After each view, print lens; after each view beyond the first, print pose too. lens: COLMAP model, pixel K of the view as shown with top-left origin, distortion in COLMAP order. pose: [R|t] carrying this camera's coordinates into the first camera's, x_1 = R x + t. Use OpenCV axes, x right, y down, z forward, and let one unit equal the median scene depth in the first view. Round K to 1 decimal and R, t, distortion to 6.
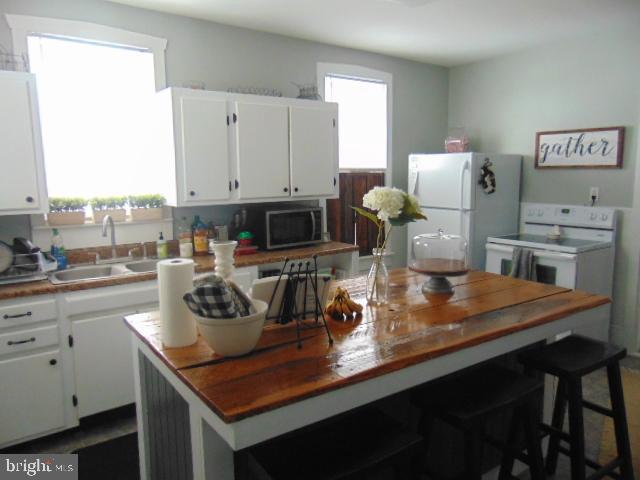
lens RADIAL K [[477.4, 0, 320.0], [0, 477.4, 240.0], [0, 0, 1]] dist [-0.002708, 0.008427]
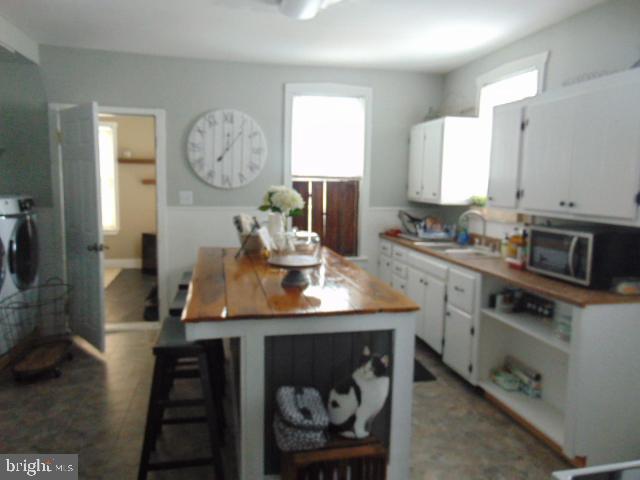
lens RADIAL K [[477.4, 0, 320.0], [0, 477.4, 240.0], [0, 0, 1]] dist [-0.002708, 0.008427]
pose [[-0.393925, 0.115812, -0.911817, 0.831242], [-0.153705, 0.969761, 0.189576, -0.140326], [0.906200, 0.214830, -0.364212, 0.983168]]
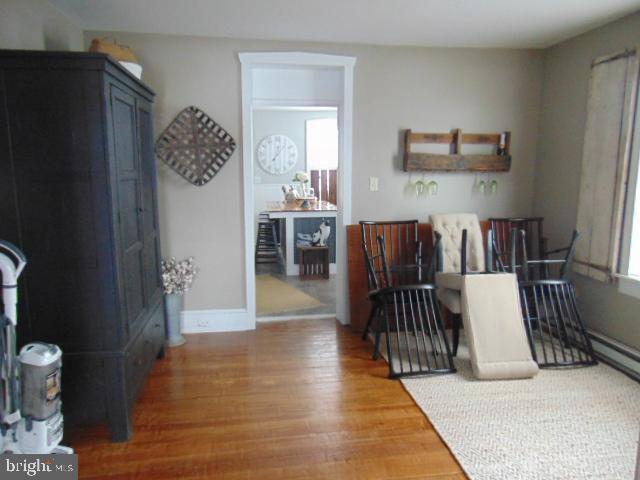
lens RADIAL K [[477.4, 0, 320.0], [0, 477.4, 240.0], [0, 0, 1]] dist [-0.002708, 0.008427]
pose [[-0.470018, 0.137465, -0.871887, 1.935917], [-0.124690, 0.967551, 0.219766, -0.245747], [0.873805, 0.212009, -0.437626, 1.664613]]
